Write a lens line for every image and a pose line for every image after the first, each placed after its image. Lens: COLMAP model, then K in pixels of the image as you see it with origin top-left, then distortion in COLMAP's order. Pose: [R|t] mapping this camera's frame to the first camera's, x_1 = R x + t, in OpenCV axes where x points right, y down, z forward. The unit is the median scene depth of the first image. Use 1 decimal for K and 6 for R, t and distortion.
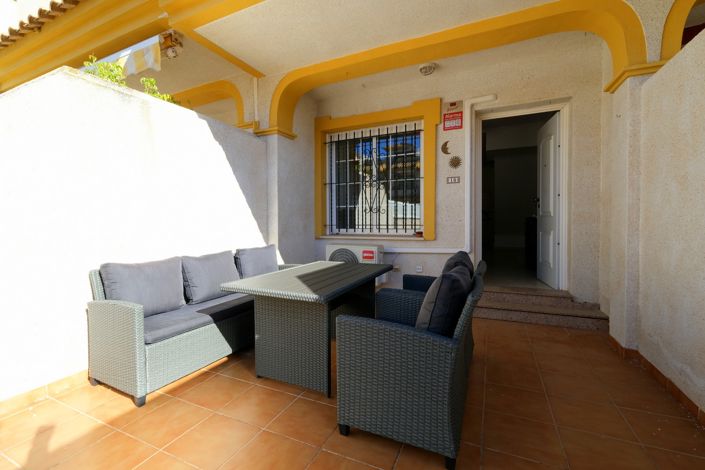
lens RADIAL K [[301.4, 0, 352.5], [0, 301.4, 235.0], [0, 0, 1]] dist [-0.001624, -0.000017]
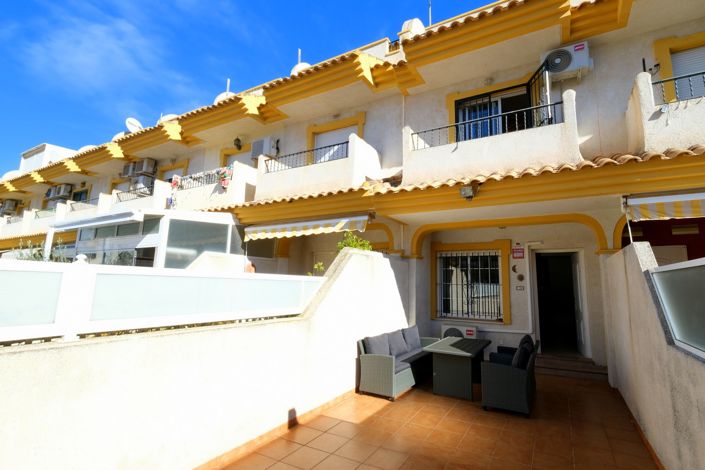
lens RADIAL K [[318.3, 0, 401.3], [0, 318.3, 235.4], [0, 0, 1]] dist [0.000362, 0.000222]
pose [[0.999524, 0.018437, -0.024731, -0.298408], [-0.022992, 0.979763, -0.198838, -0.102725], [0.020564, 0.199312, 0.979720, -0.836455]]
